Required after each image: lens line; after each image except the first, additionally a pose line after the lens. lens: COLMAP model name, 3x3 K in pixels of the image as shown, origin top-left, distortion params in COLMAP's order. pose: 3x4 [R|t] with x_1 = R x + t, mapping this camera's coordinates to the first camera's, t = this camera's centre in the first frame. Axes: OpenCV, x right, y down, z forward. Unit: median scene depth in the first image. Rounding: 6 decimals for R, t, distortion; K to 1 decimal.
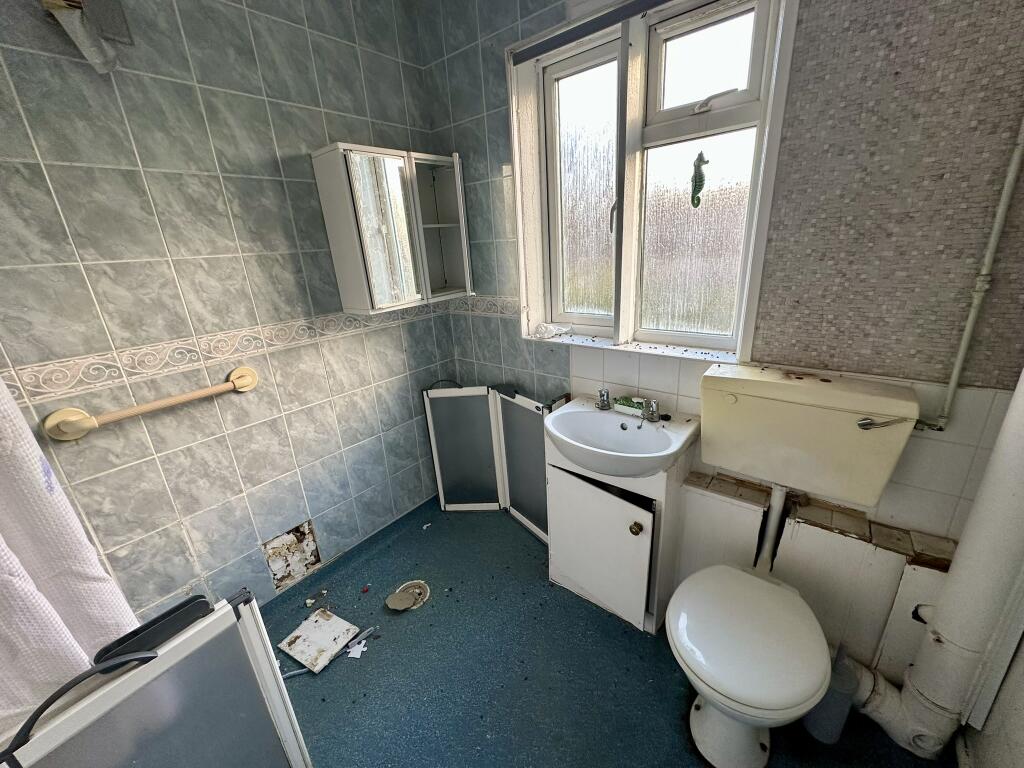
lens RADIAL K [[406.8, 0, 514.5], [0, 406.8, 382.8], [0, 0, 1]] dist [-0.002265, 0.000281]
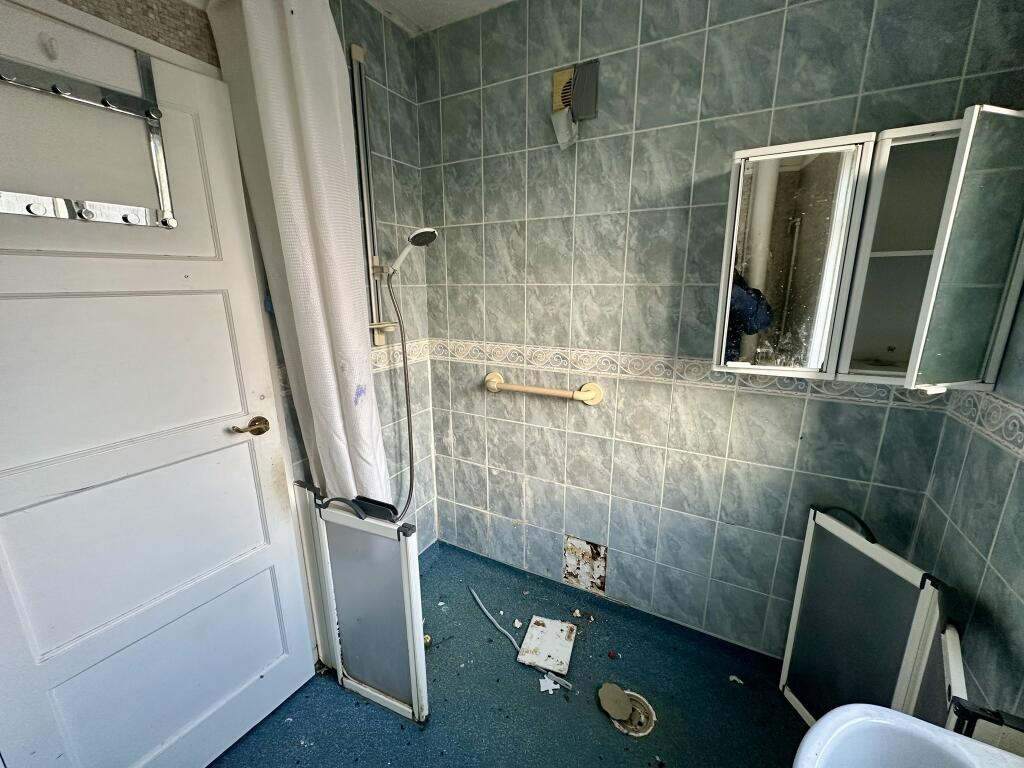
lens RADIAL K [[406.8, 0, 516.4], [0, 406.8, 386.0], [0, 0, 1]] dist [-0.002265, 0.000281]
pose [[0.195501, 0.290476, -0.936698, 0.319150], [-0.331948, 0.918351, 0.215505, -0.195758], [0.922816, 0.268804, 0.275962, 0.489828]]
